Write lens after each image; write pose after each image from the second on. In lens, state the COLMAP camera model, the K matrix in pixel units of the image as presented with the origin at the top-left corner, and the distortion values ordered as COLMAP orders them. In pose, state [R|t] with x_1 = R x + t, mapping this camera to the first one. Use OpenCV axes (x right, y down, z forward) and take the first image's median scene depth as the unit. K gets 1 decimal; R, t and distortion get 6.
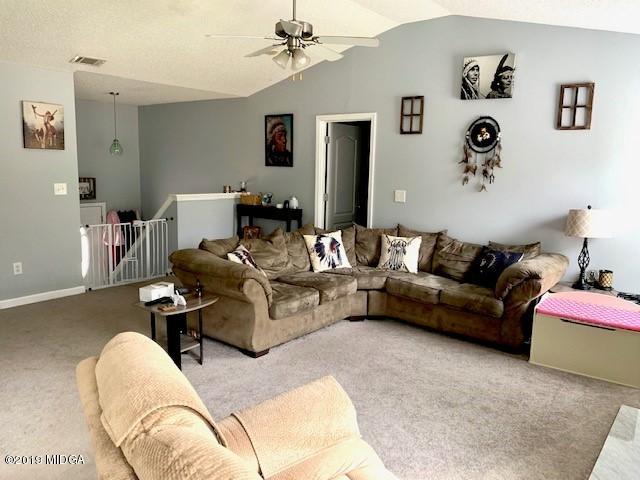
lens RADIAL K [[495.4, 0, 315.9], [0, 495.4, 237.4], [0, 0, 1]] dist [0.043071, -0.068952]
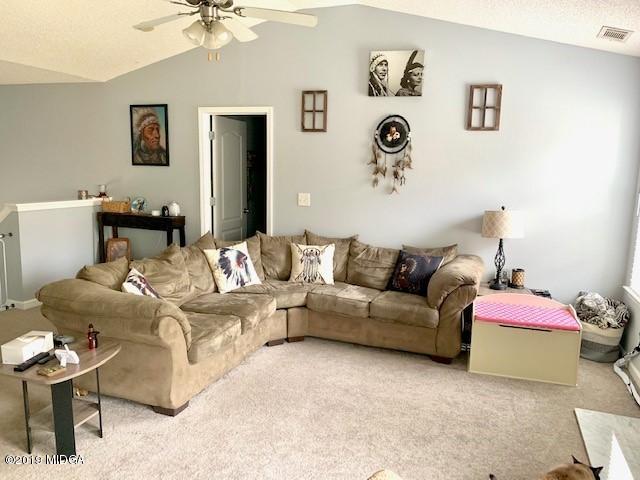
lens RADIAL K [[495.4, 0, 324.8], [0, 495.4, 238.7], [0, 0, 1]] dist [0.043071, -0.068952]
pose [[0.943187, -0.050052, 0.328470, -0.119605], [0.047132, 0.998747, 0.016851, -0.030490], [-0.328901, -0.000413, 0.944364, 0.155971]]
